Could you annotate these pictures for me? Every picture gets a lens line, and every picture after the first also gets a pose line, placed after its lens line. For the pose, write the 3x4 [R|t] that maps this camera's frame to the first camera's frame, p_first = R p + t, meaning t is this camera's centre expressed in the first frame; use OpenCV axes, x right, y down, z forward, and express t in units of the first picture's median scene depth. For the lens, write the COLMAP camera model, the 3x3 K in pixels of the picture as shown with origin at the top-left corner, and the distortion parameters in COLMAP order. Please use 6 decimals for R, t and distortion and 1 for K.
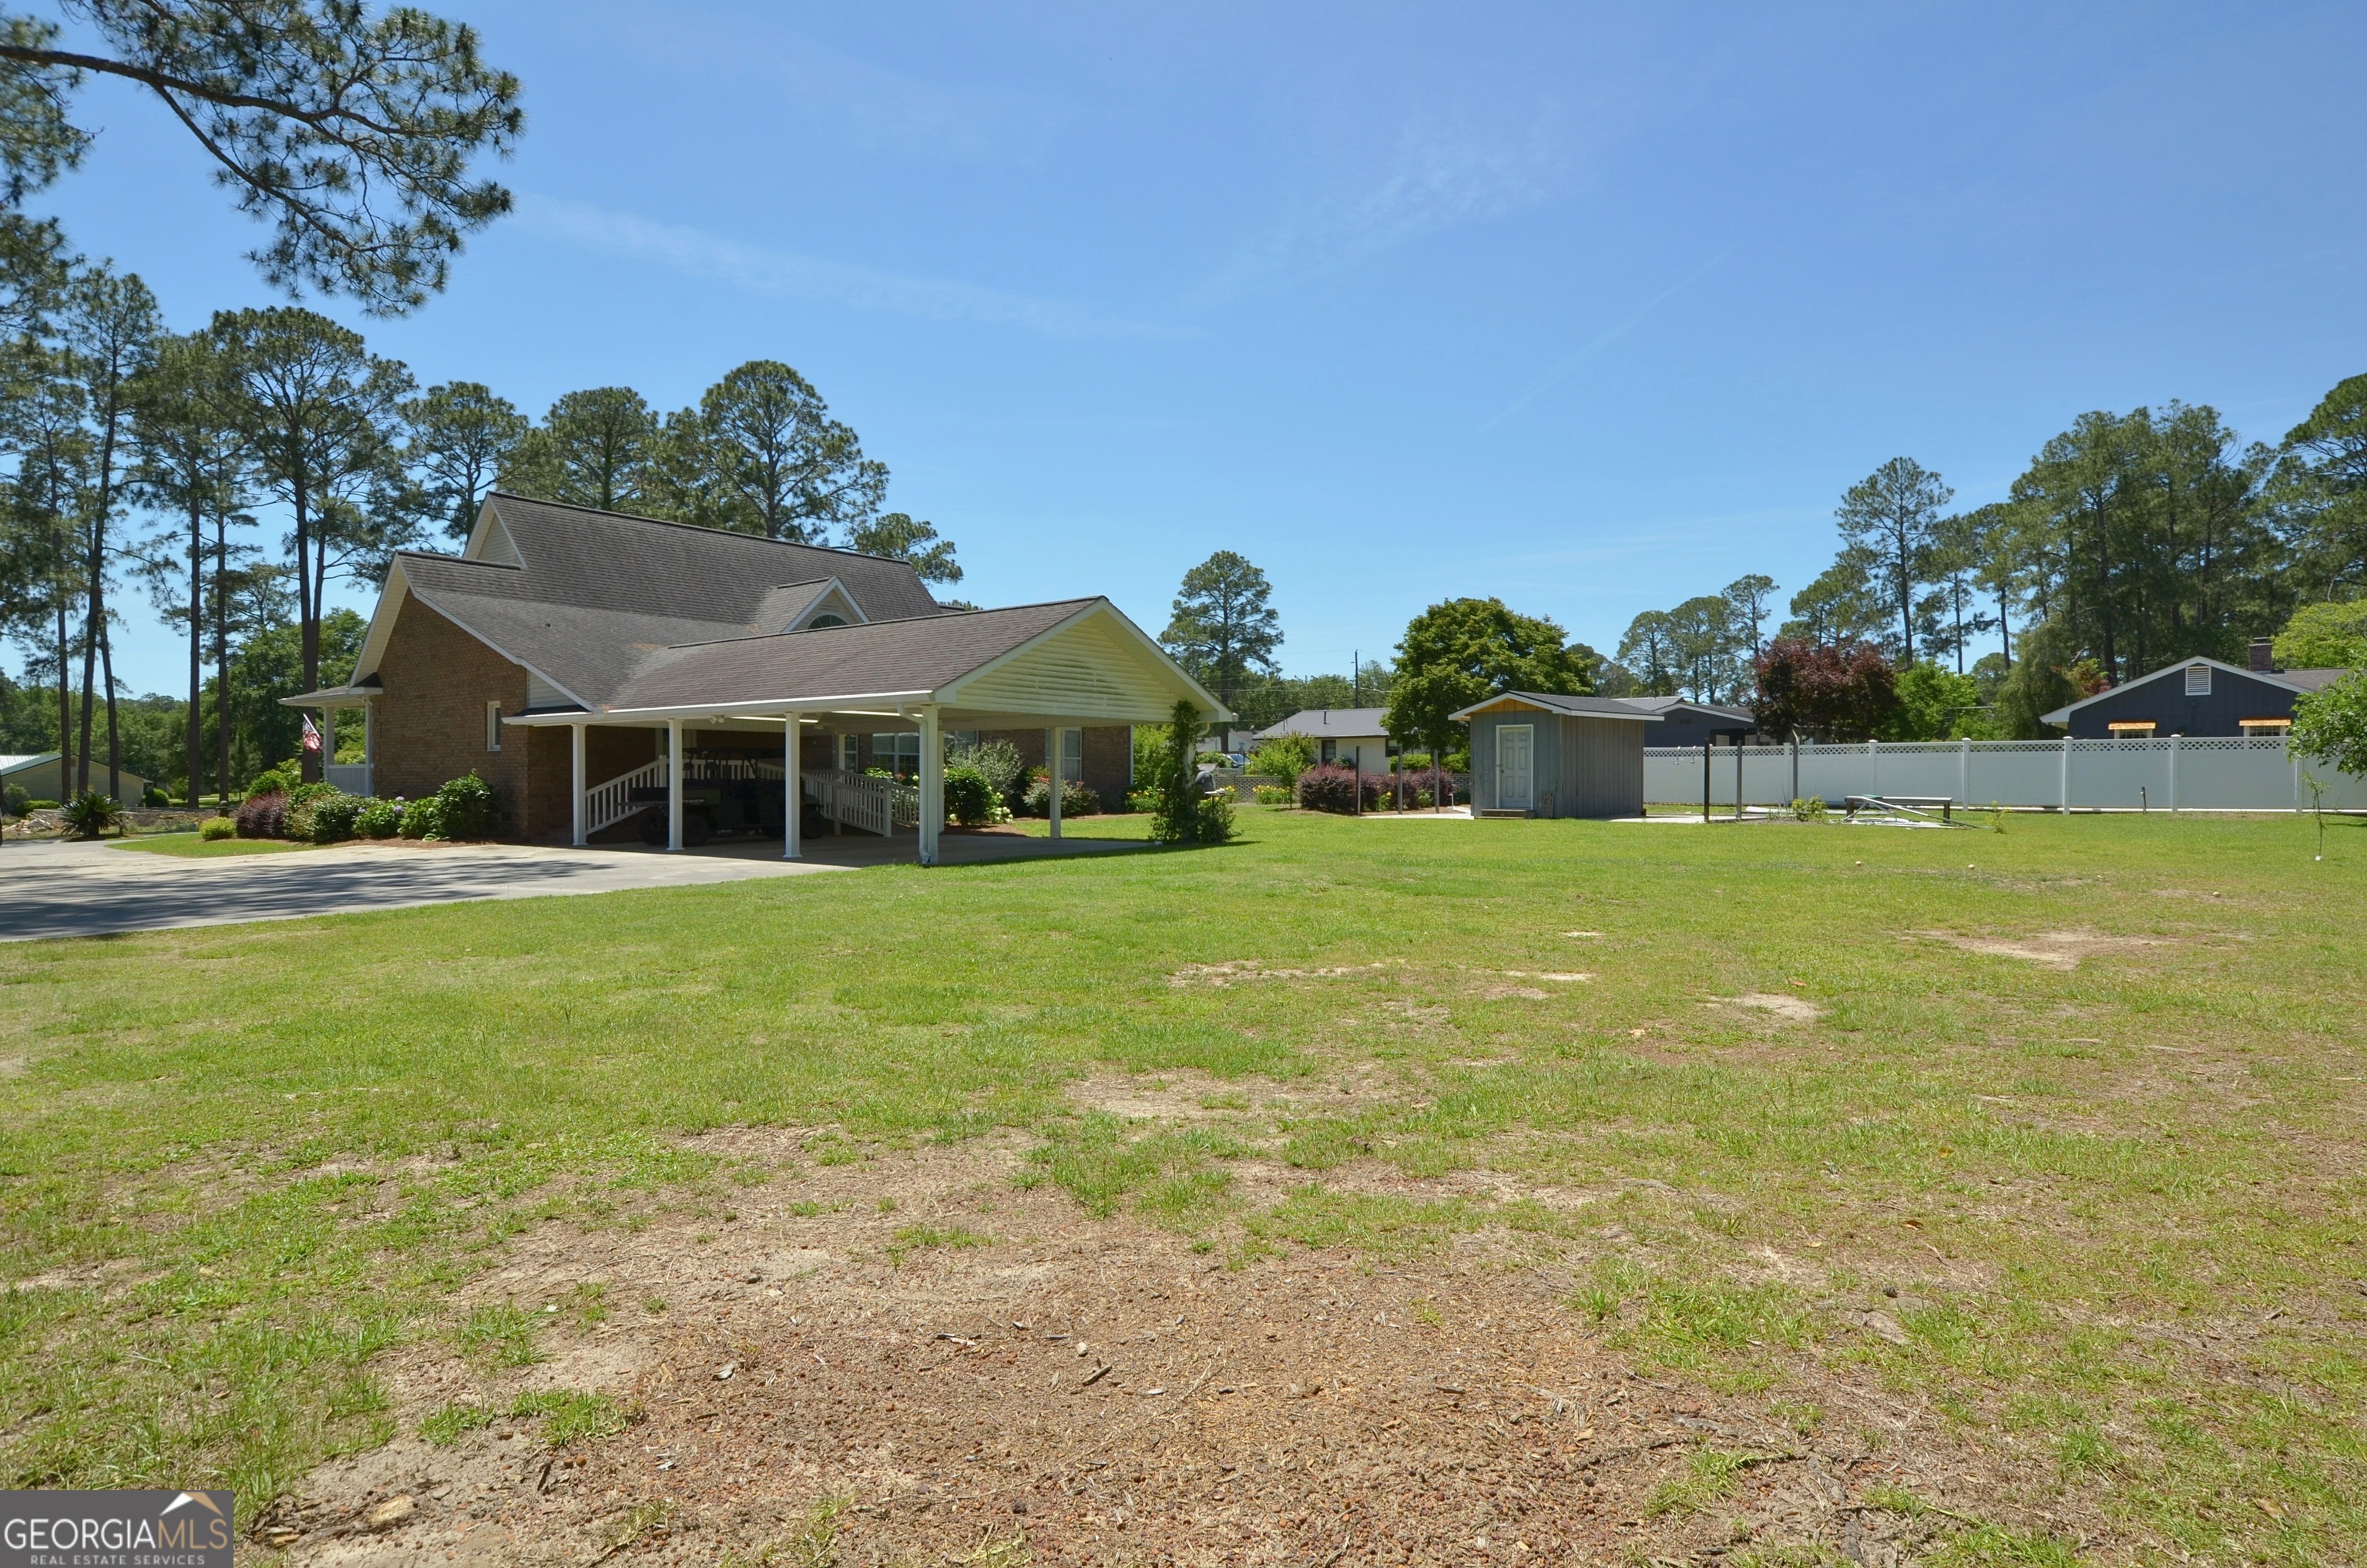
lens RADIAL K [[1303.5, 0, 1246.9], [0, 1303.5, 788.5], [0, 0, 1]] dist [-0.001419, -0.005954]
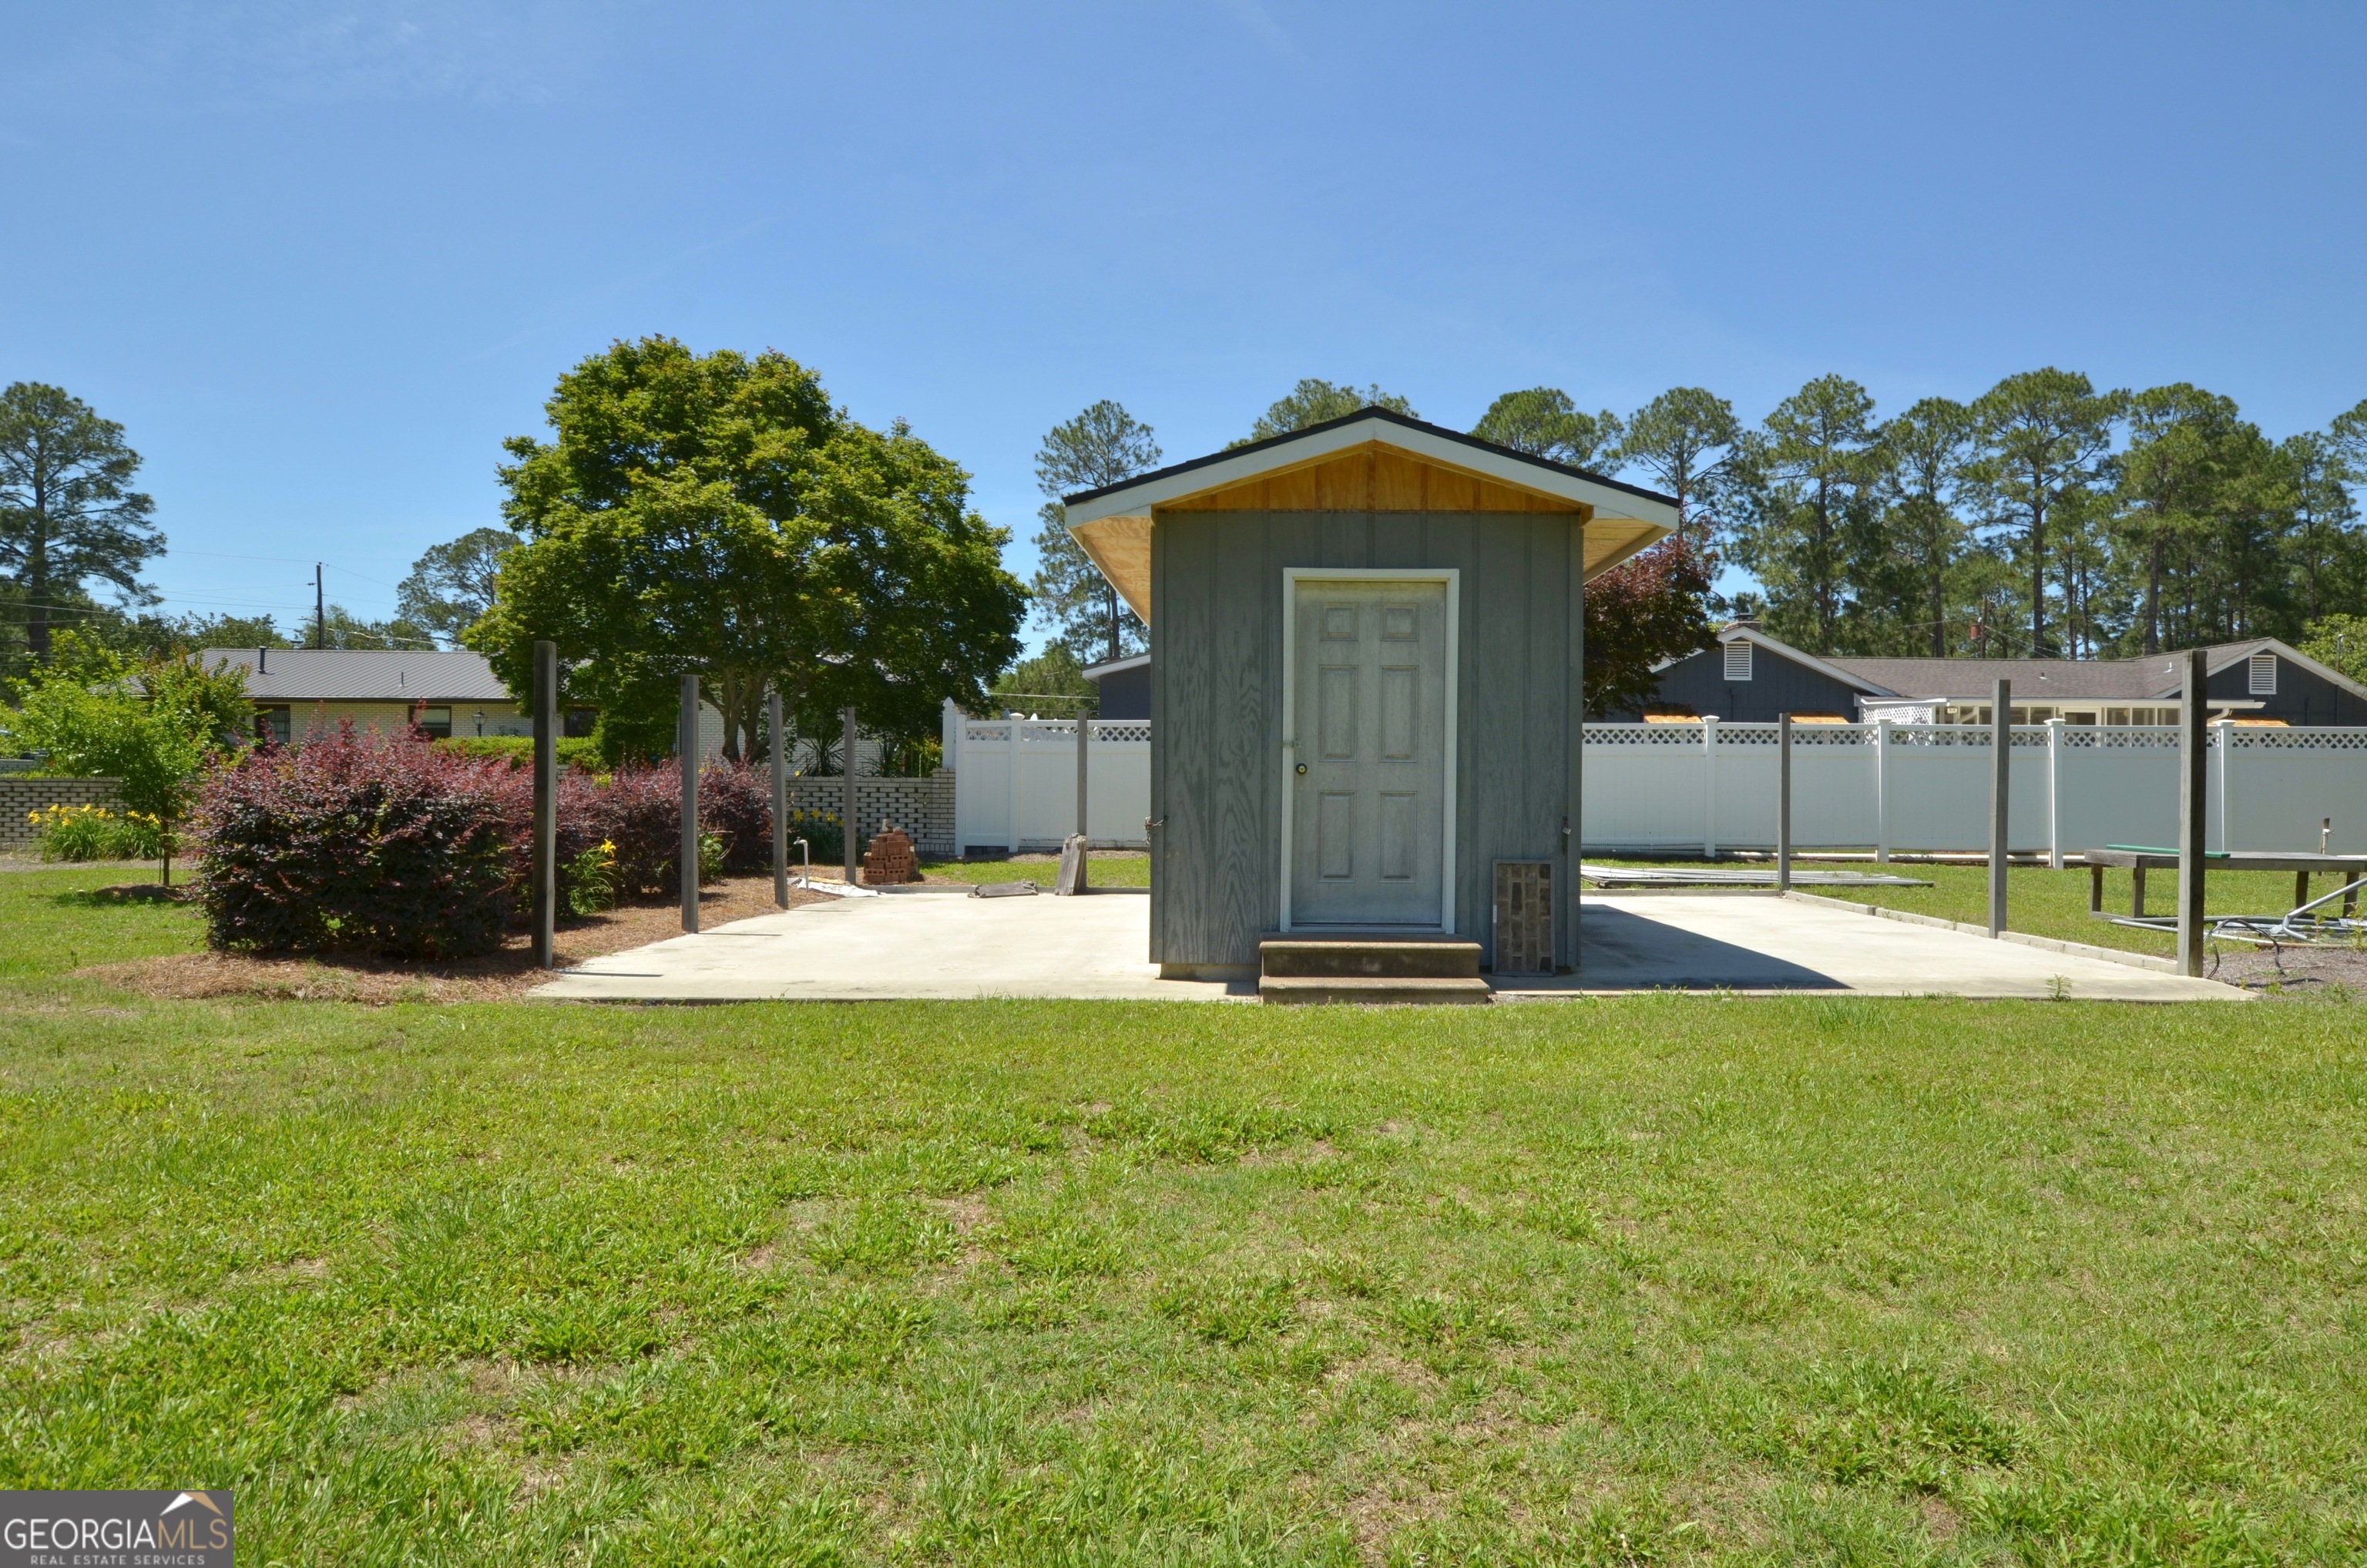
lens RADIAL K [[1361.2, 0, 1245.9], [0, 1361.2, 809.1], [0, 0, 1]] dist [0.007570, -0.014964]
pose [[0.767493, -0.004516, 0.641042, 0.022514], [-0.002652, 0.999944, 0.010219, -0.006028], [-0.641052, -0.009543, 0.767438, 0.563093]]
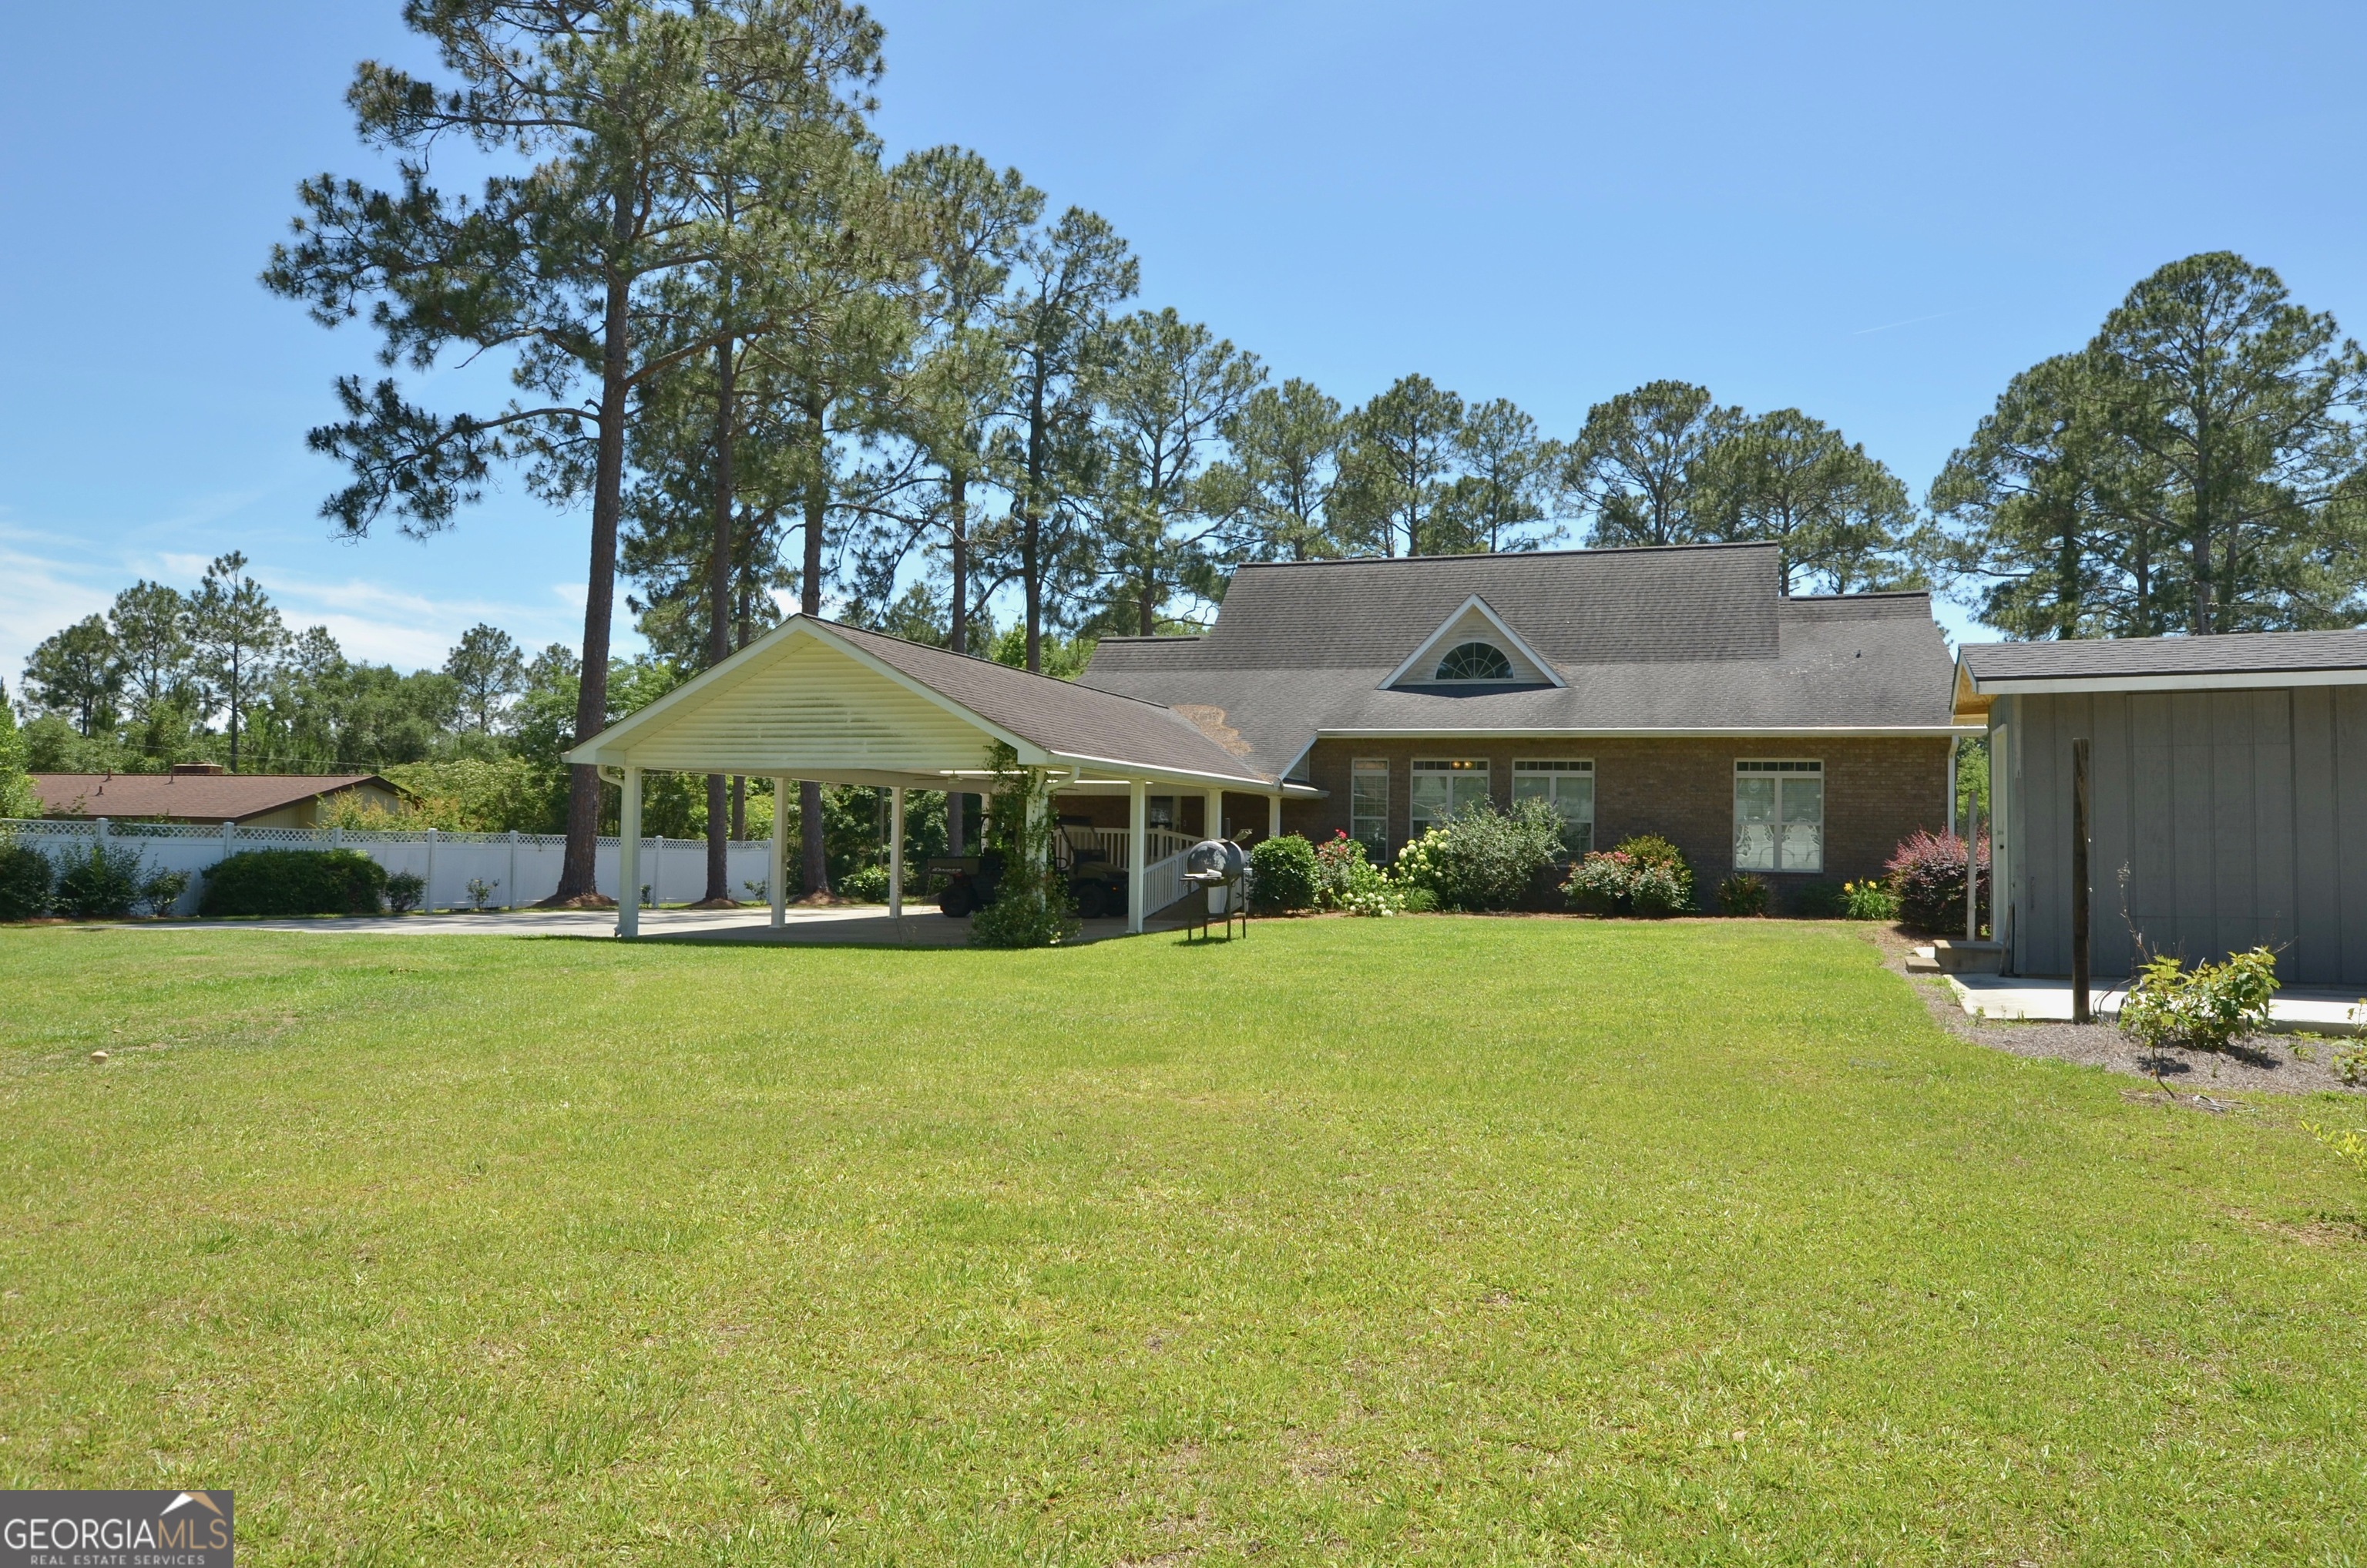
lens RADIAL K [[1561.6, 0, 1243.7], [0, 1561.6, 790.5], [0, 0, 1]] dist [-0.003373, -0.001878]
pose [[0.330111, -0.029149, -0.943492, 0.389774], [-0.019712, 0.999092, -0.037763, -0.005364], [0.943736, 0.031064, 0.329237, 0.429567]]
